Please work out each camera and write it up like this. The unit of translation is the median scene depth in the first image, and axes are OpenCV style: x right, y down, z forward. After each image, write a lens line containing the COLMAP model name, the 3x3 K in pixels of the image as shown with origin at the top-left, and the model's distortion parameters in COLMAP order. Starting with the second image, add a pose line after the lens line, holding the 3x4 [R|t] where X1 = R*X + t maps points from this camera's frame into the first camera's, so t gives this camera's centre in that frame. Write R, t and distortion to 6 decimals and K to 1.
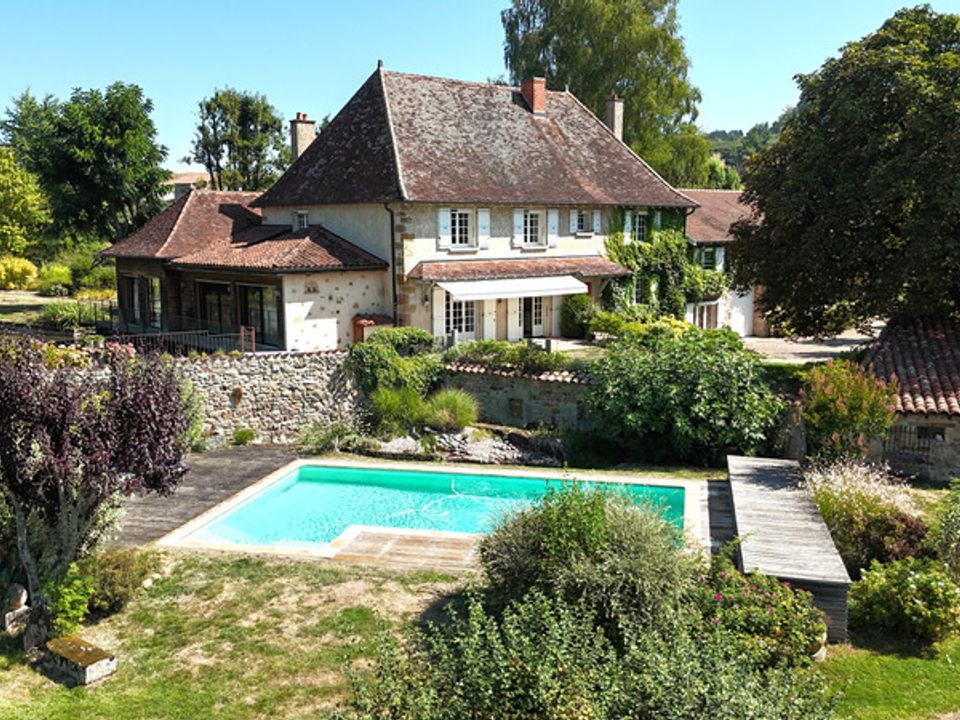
lens RADIAL K [[934.7, 0, 485.9], [0, 934.7, 363.5], [0, 0, 1]] dist [0.112214, -0.176935]
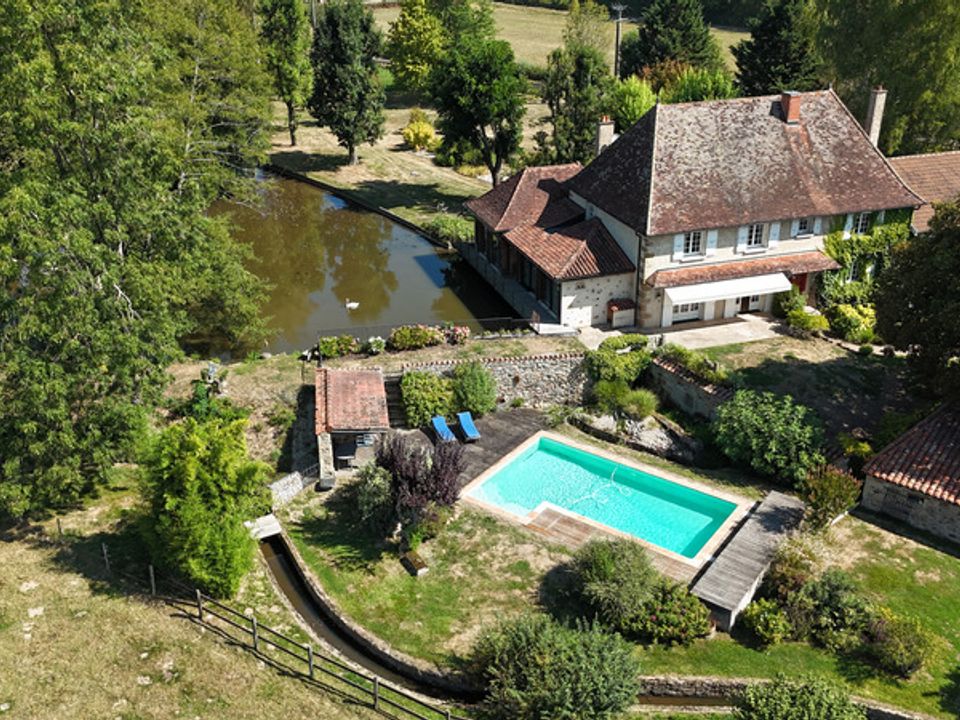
lens RADIAL K [[934.7, 0, 485.9], [0, 934.7, 363.5], [0, 0, 1]] dist [0.112214, -0.176935]
pose [[0.918229, 0.169812, -0.357797, 0.207851], [-0.055555, 0.949710, 0.308164, -0.364181], [0.392134, -0.263088, 0.881485, -0.380440]]
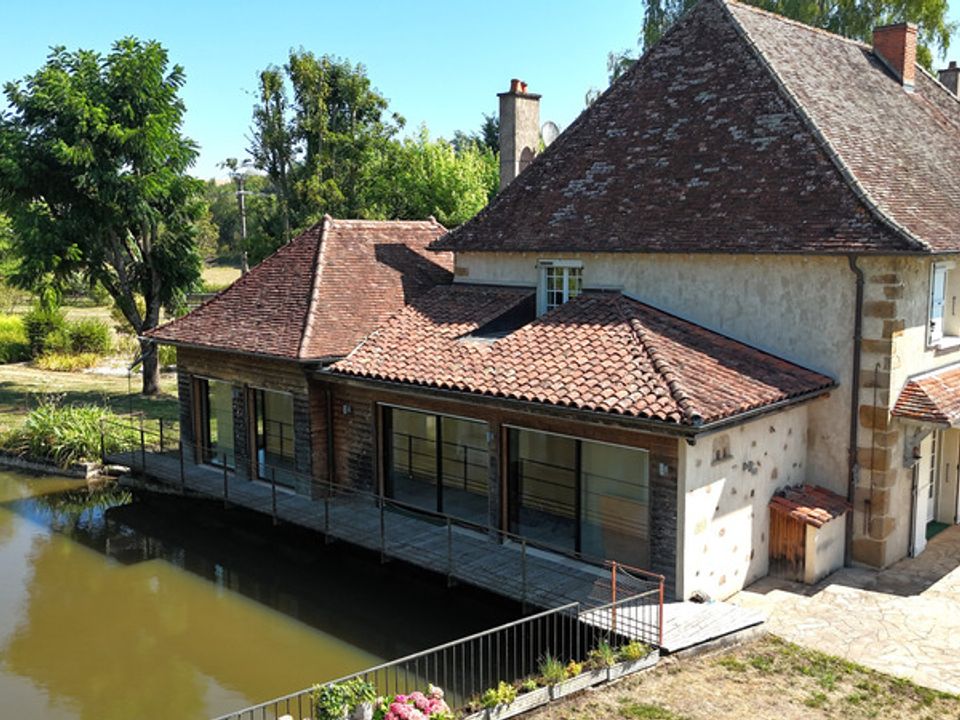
lens RADIAL K [[934.7, 0, 485.9], [0, 934.7, 363.5], [0, 0, 1]] dist [0.112214, -0.176935]
pose [[0.995459, -0.012824, 0.094329, -0.292062], [0.013285, 0.999903, -0.004262, -0.104574], [-0.094265, 0.005496, 0.995532, 0.488221]]
